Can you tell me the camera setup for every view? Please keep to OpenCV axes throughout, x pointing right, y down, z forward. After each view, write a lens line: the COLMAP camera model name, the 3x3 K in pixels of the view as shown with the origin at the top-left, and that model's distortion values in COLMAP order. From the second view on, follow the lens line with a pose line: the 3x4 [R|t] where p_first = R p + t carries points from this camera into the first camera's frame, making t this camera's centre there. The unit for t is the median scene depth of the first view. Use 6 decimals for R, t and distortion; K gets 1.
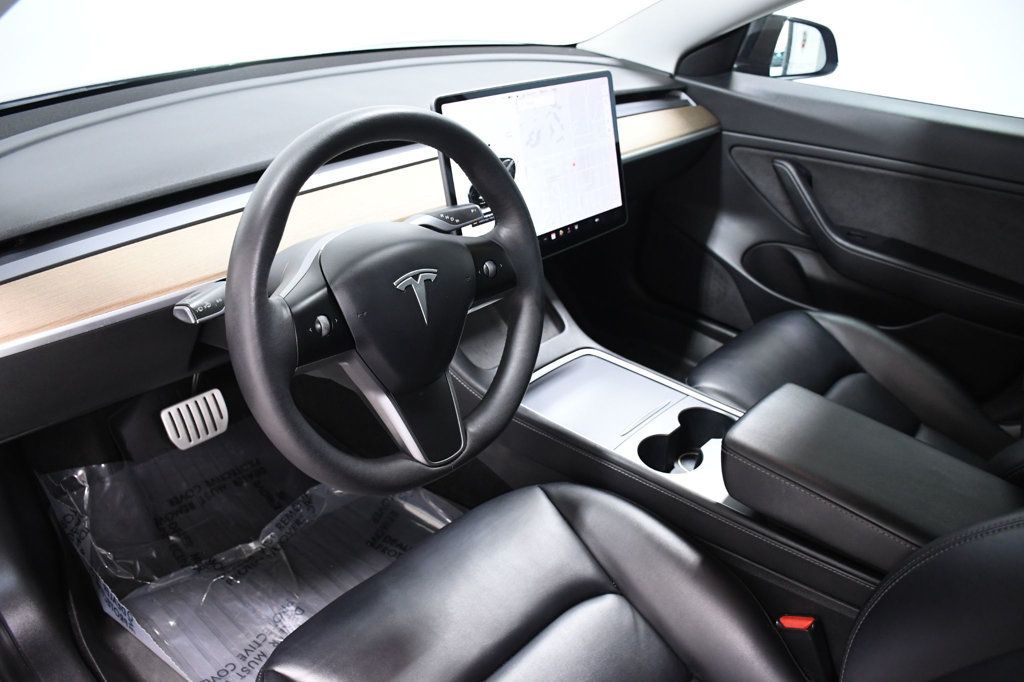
lens RADIAL K [[806.0, 0, 512.0], [0, 806.0, 341.0], [0, 0, 1]] dist [-0.162472, 0.161197]
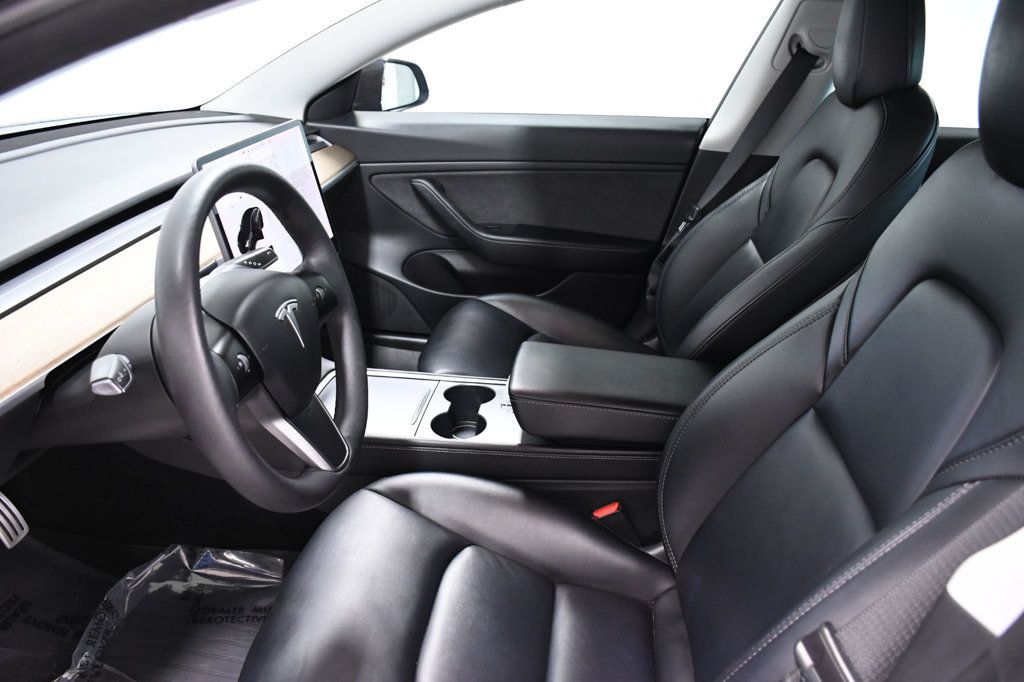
lens RADIAL K [[806.0, 0, 512.0], [0, 806.0, 341.0], [0, 0, 1]] dist [-0.162472, 0.161197]
pose [[0.819822, -0.251679, 0.514344, -0.229404], [0.282040, 0.959198, 0.019807, 0.016036], [-0.498343, 0.128828, 0.857355, -0.049085]]
